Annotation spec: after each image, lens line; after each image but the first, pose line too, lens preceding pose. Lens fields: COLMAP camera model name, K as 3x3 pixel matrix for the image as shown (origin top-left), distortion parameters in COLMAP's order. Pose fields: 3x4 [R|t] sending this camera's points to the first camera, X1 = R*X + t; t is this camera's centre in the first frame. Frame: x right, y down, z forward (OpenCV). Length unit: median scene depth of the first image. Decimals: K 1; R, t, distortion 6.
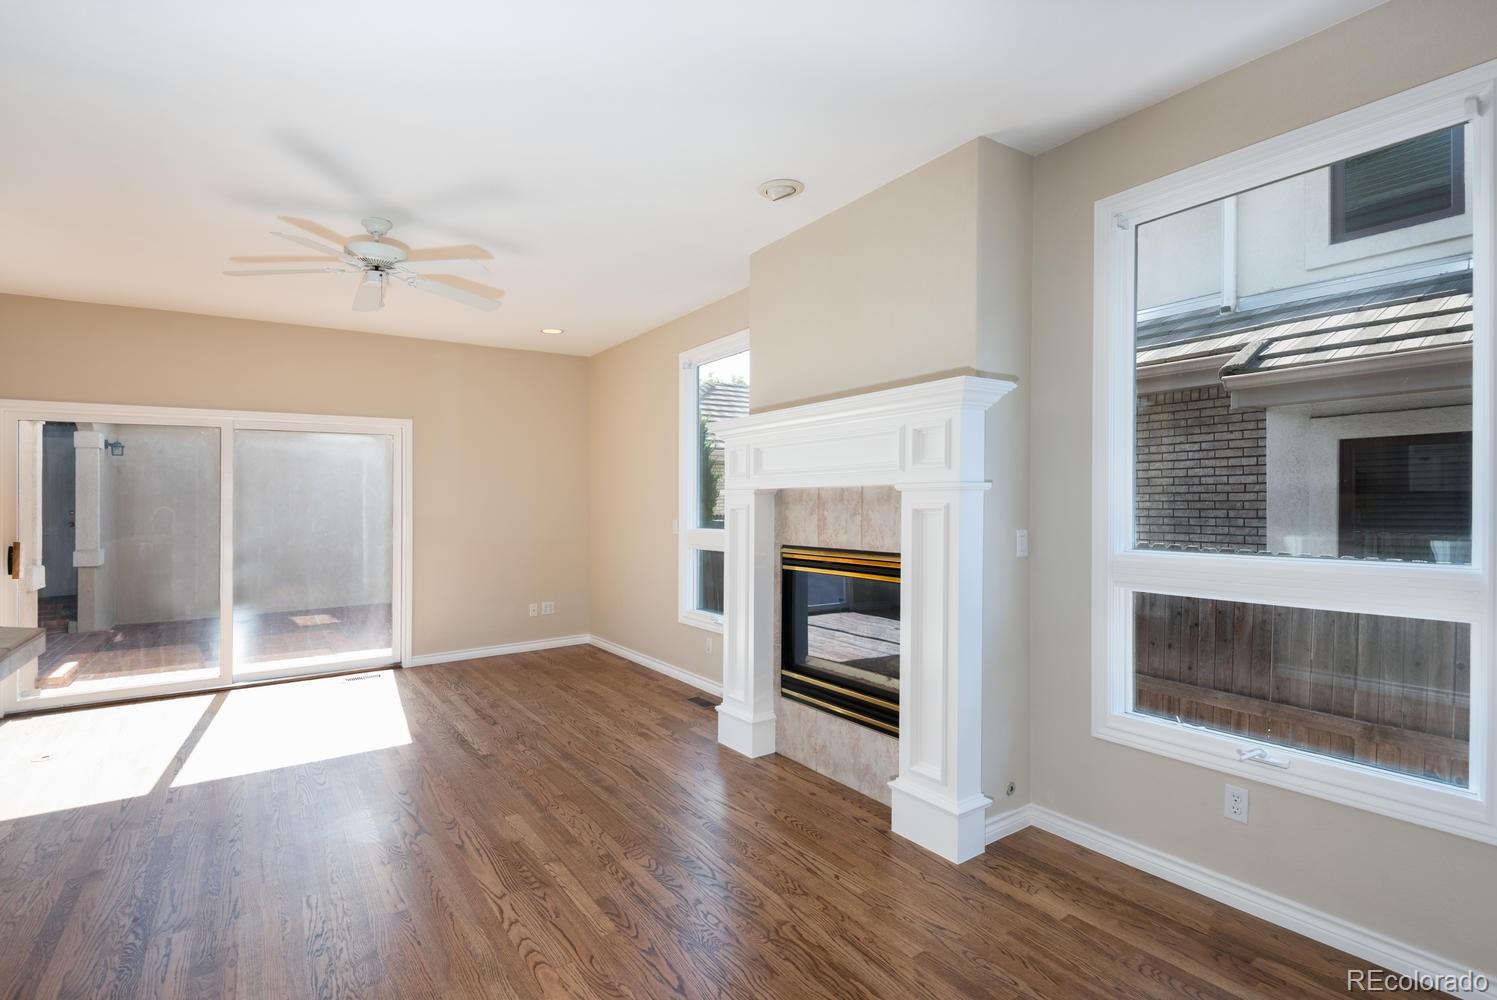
lens RADIAL K [[698.1, 0, 749.0], [0, 698.1, 506.2], [0, 0, 1]] dist [0.002194, -0.005175]
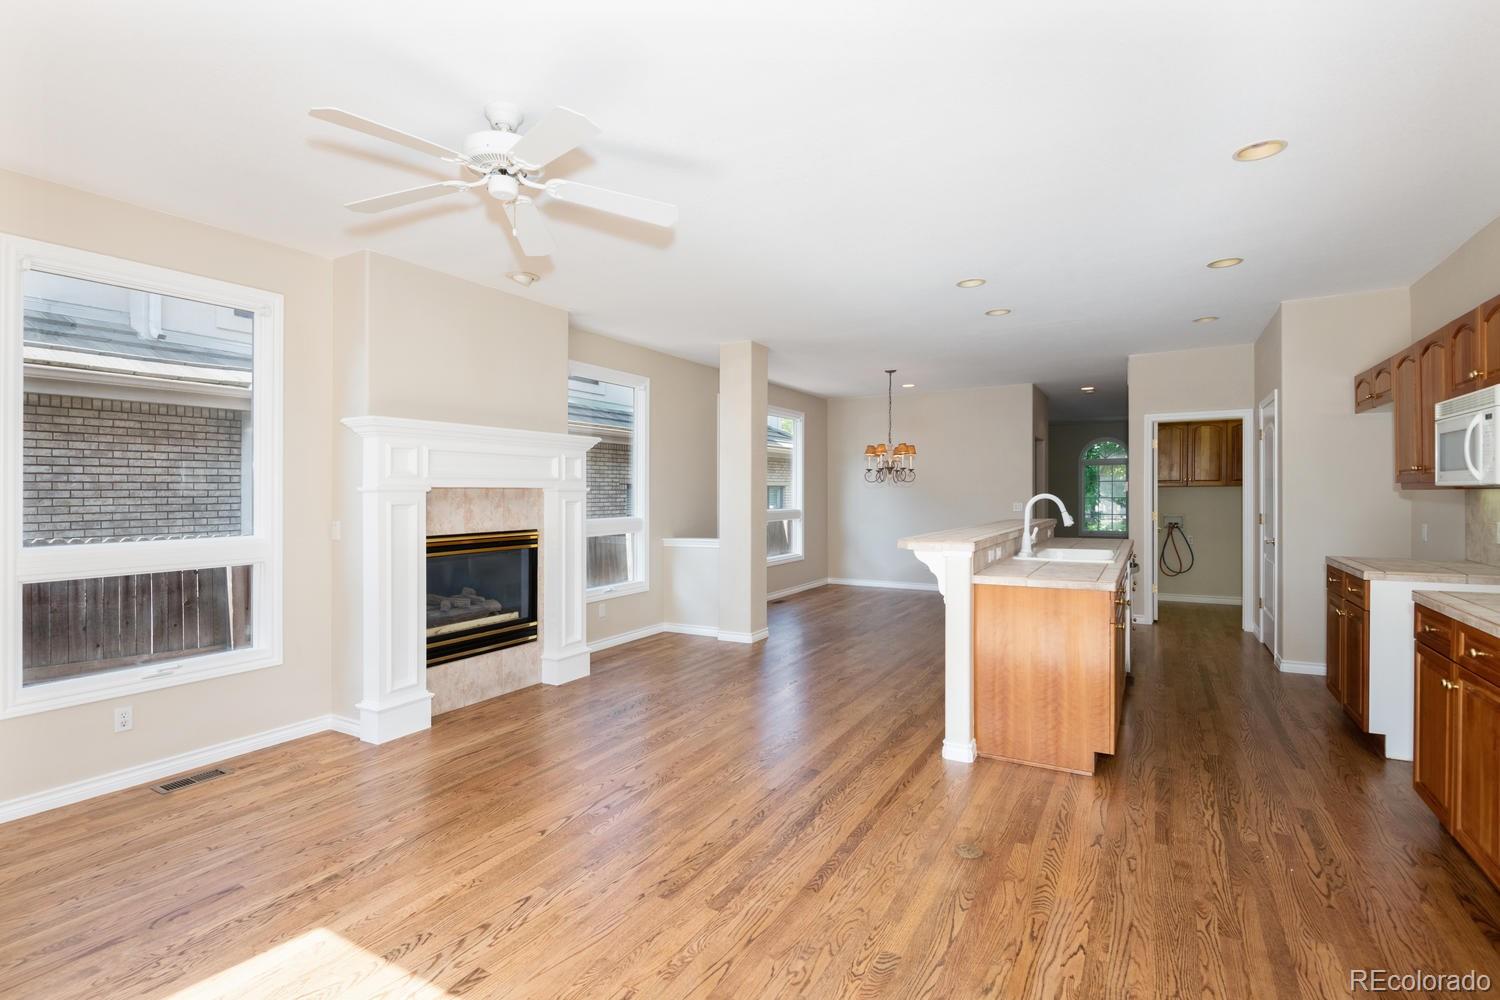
lens RADIAL K [[699.5, 0, 740.2], [0, 699.5, 492.5], [0, 0, 1]] dist [0.002194, -0.005175]
pose [[-0.404996, 0.017436, 0.914152, -1.008172], [0.019309, 0.999758, -0.010514, 0.003883], [-0.914115, 0.013393, -0.405235, 0.812687]]
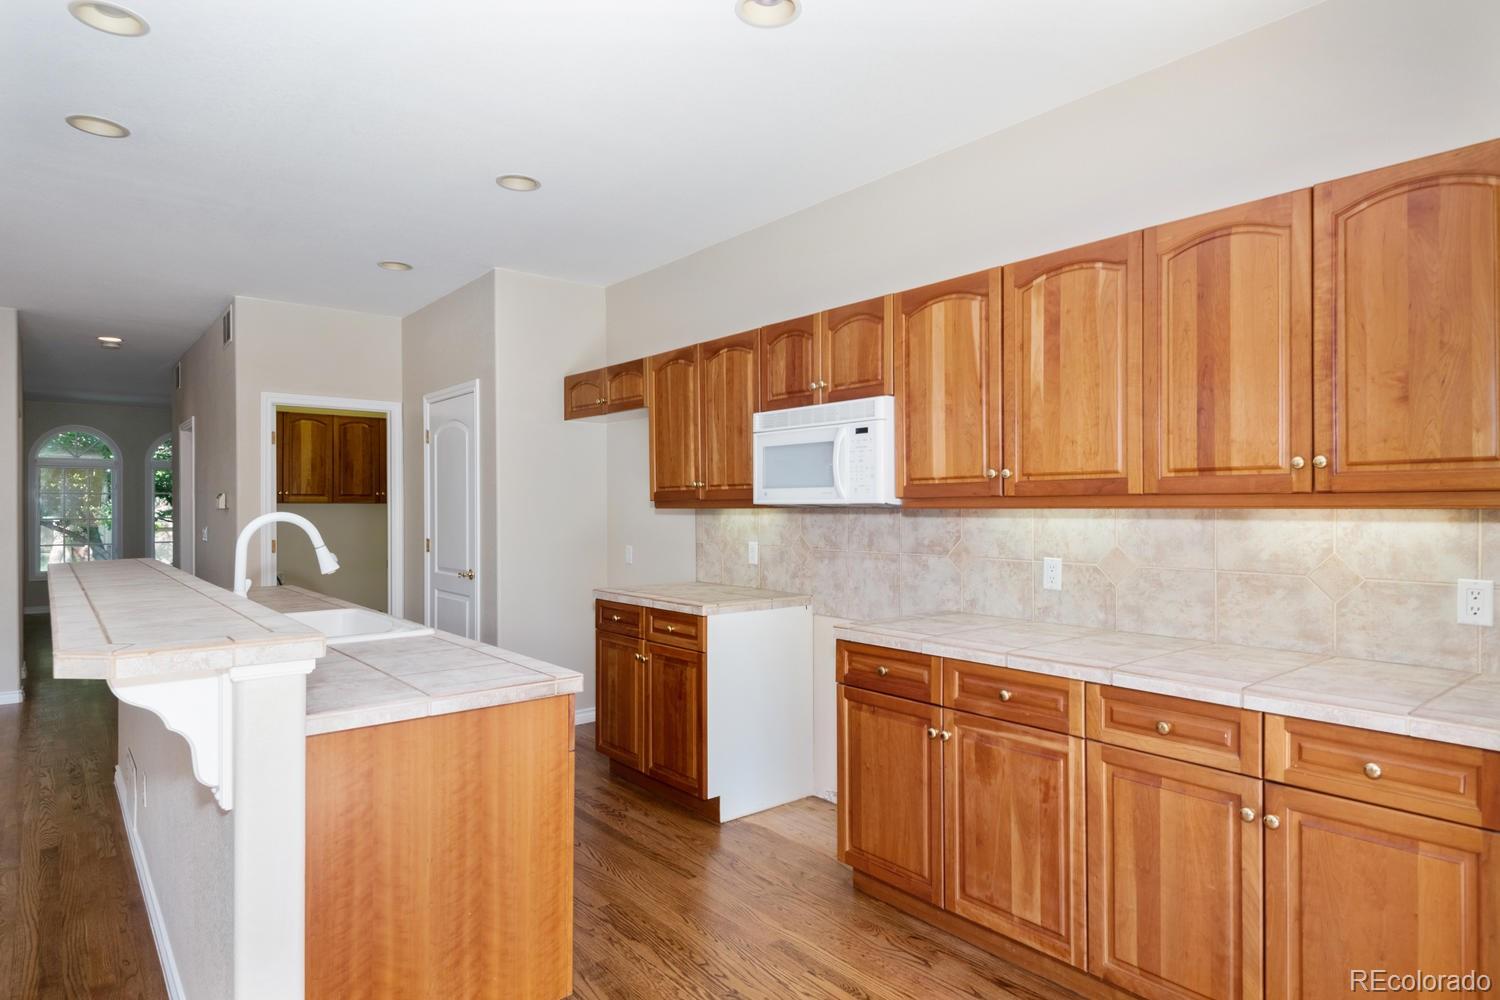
lens RADIAL K [[850.6, 0, 748.8], [0, 850.6, 511.7], [0, 0, 1]] dist [0.019409, -0.001991]
pose [[-0.997666, 0.014240, -0.066779, -0.569029], [0.013334, 0.999813, 0.013993, -0.000808], [0.066966, 0.013070, -0.997670, 0.651706]]
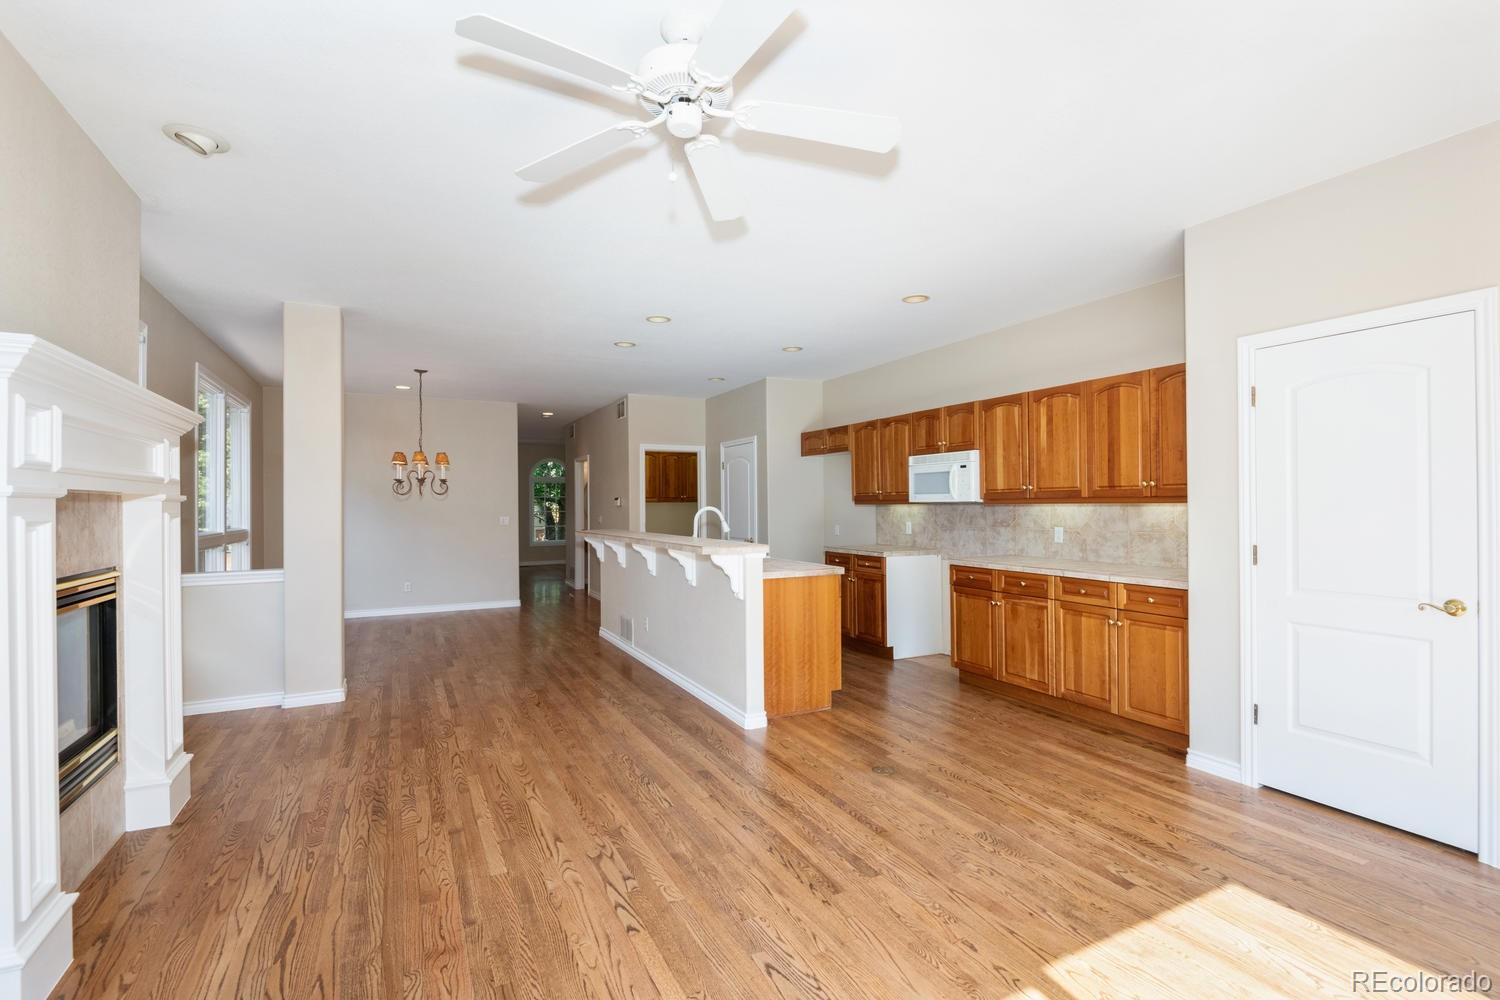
lens RADIAL K [[696.7, 0, 743.0], [0, 696.7, 498.7], [0, 0, 1]] dist [0.014181, -0.001878]
pose [[-0.988098, 0.018800, 0.152672, -0.517809], [0.018581, 0.999823, -0.002860, -0.005263], [-0.152699, 0.000011, -0.988273, 1.204479]]
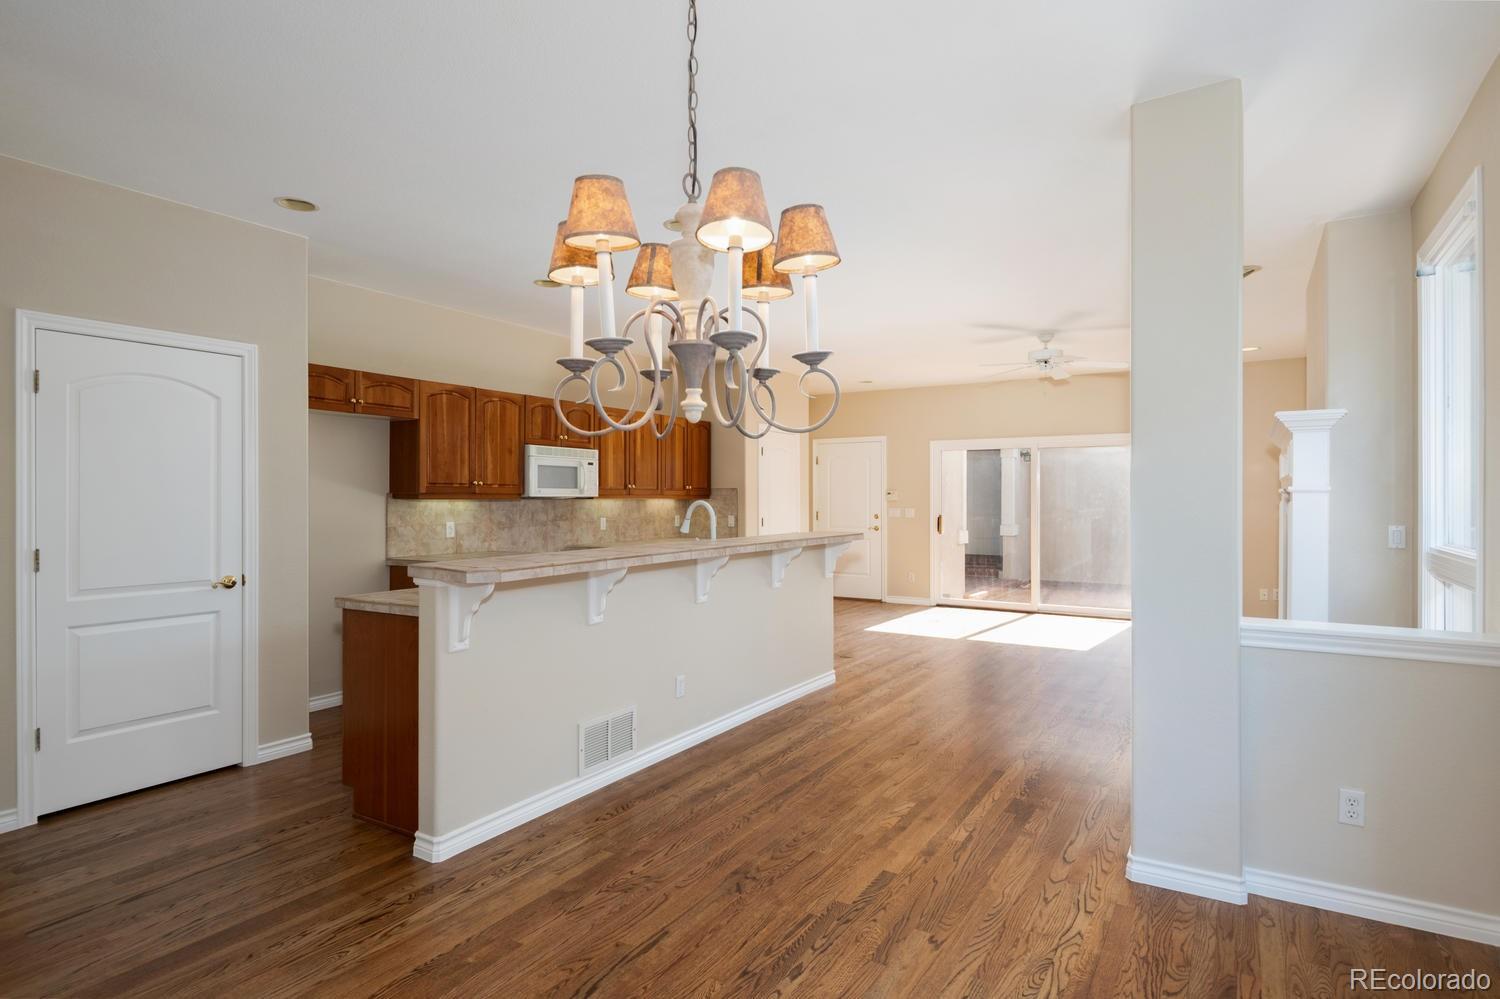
lens RADIAL K [[805.2, 0, 738.1], [0, 805.2, 508.2], [0, 0, 1]] dist [0.004362, -0.002436]
pose [[0.376394, 0.022166, -0.926194, 0.781911], [-0.009853, 0.999753, 0.019922, -0.007697], [0.926407, 0.001628, 0.376519, -0.366787]]
